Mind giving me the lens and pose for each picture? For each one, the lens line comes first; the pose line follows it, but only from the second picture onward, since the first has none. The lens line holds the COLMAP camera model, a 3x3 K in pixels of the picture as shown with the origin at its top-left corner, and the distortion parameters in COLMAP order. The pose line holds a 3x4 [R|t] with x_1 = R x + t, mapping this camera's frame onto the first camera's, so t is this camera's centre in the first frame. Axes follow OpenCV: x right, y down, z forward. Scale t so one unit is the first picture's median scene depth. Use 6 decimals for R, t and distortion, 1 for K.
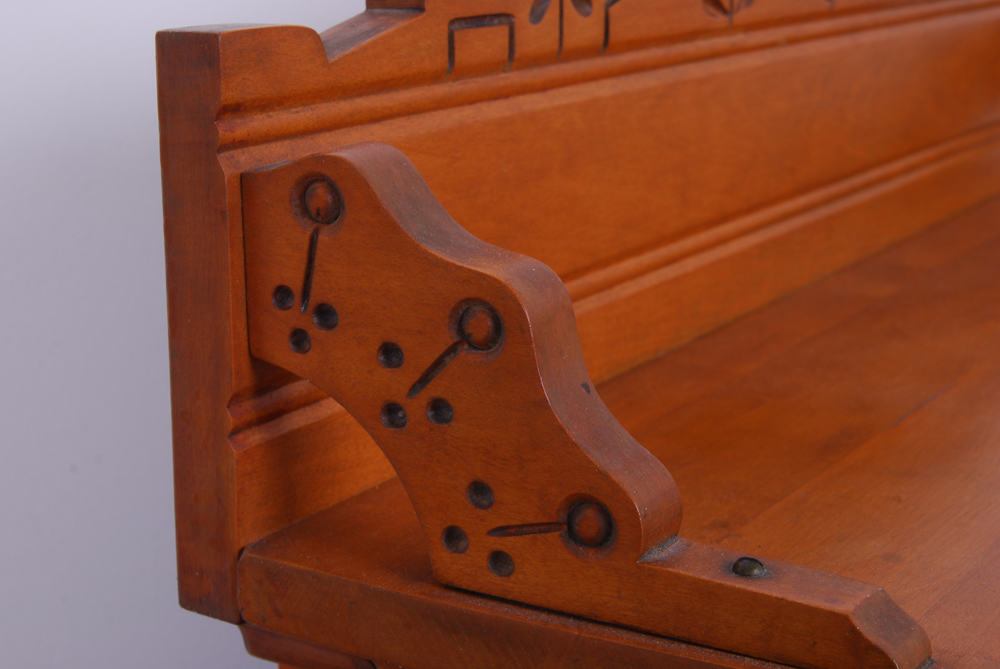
lens RADIAL K [[1850.6, 0, 497.7], [0, 1850.6, 330.4], [0, 0, 1]] dist [0.018325, 0.000000]
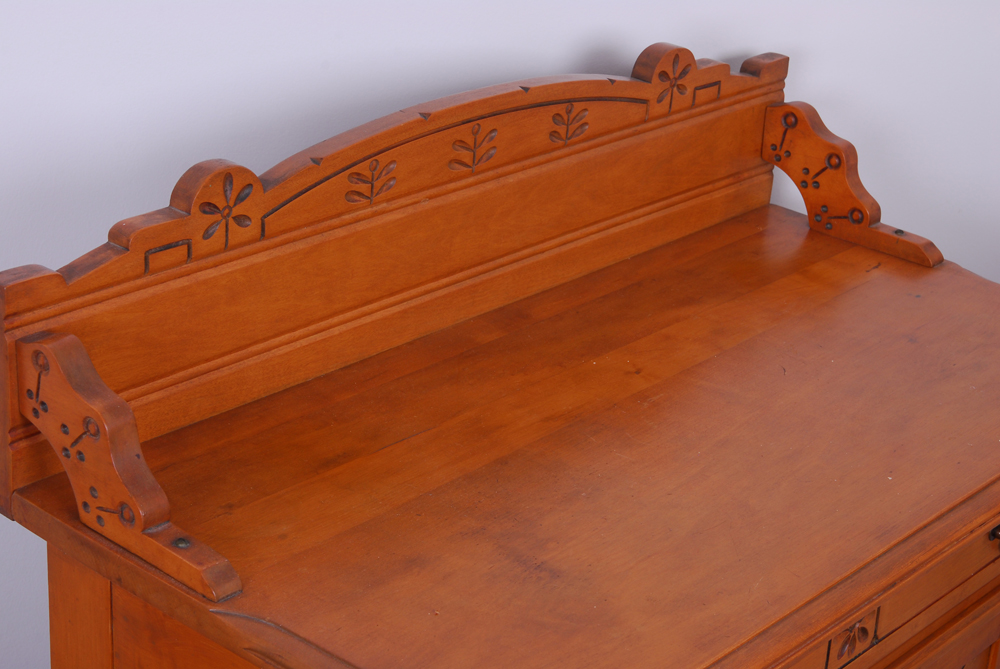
lens RADIAL K [[2080.6, 0, 500.7], [0, 2080.6, 335.0], [0, 0, 1]] dist [0.046650, 0.000000]
pose [[0.981596, 0.133146, -0.136899, 0.711733], [-0.107500, 0.977748, 0.180145, -0.547097], [0.157838, -0.162113, 0.974067, -1.270685]]
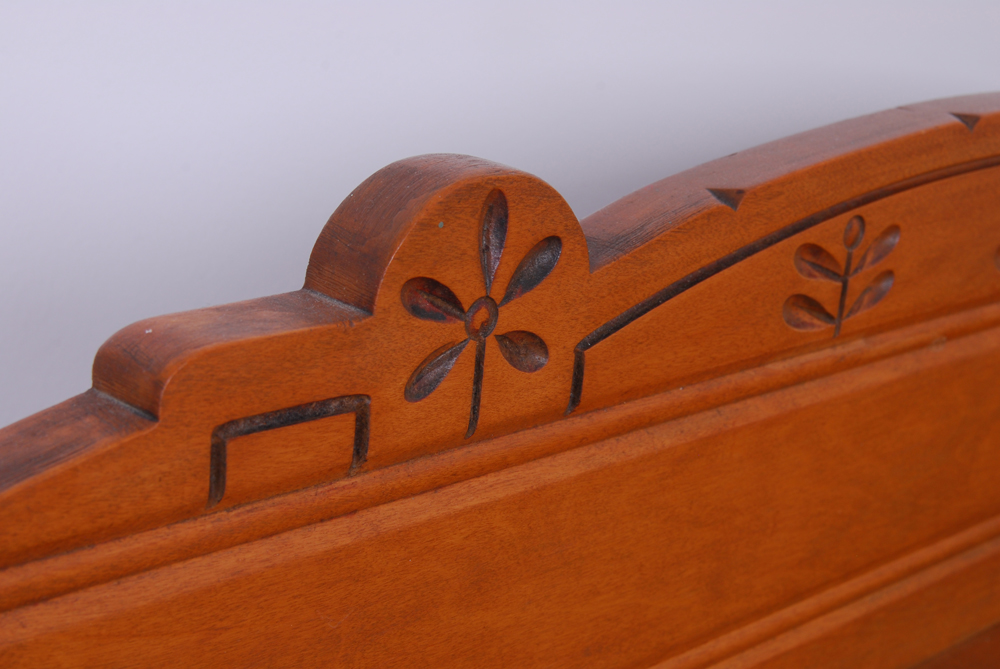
lens RADIAL K [[1826.7, 0, 500.3], [0, 1826.7, 333.0], [0, 0, 1]] dist [-0.087755, 0.000000]
pose [[0.969633, 0.153819, -0.190138, 0.174271], [-0.143508, 0.987383, 0.066941, -0.251848], [0.198035, -0.037622, 0.979473, 0.433703]]
